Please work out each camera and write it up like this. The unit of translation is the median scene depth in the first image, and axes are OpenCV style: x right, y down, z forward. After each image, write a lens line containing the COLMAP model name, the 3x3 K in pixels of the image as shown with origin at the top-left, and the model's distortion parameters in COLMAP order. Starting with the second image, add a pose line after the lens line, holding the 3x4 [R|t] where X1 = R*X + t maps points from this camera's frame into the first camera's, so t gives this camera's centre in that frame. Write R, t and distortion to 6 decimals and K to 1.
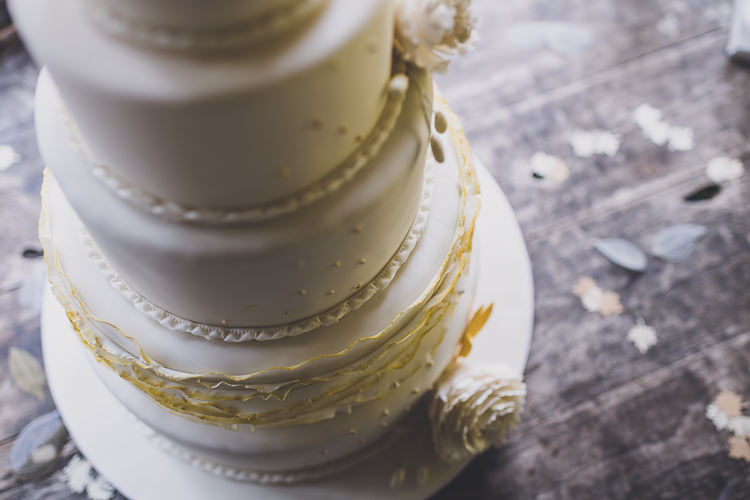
lens RADIAL K [[765.2, 0, 374.5], [0, 765.2, 253.4], [0, 0, 1]] dist [-0.017499, 0.000000]
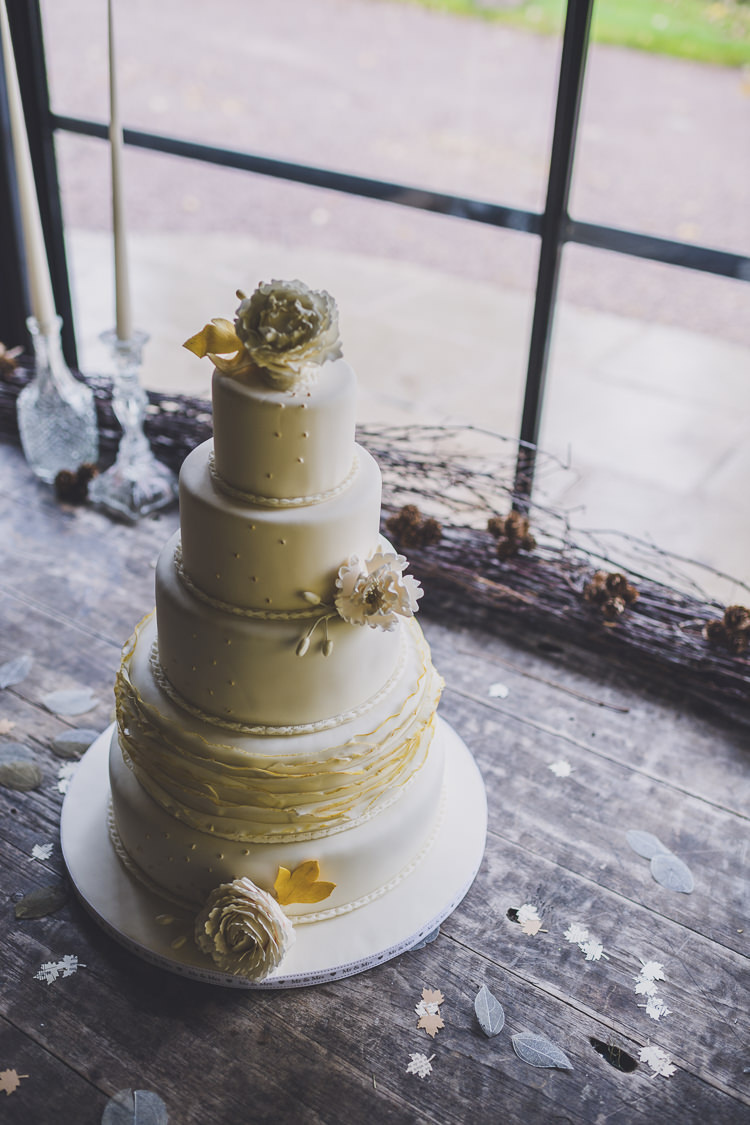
lens RADIAL K [[1147.8, 0, 377.3], [0, 1147.8, 562.3], [0, 0, 1]] dist [-0.017499, 0.000000]
pose [[0.548740, 0.474670, -0.688167, 0.959587], [-0.775428, 0.596609, -0.206805, 0.069486], [0.312403, 0.647106, 0.695455, -0.375126]]
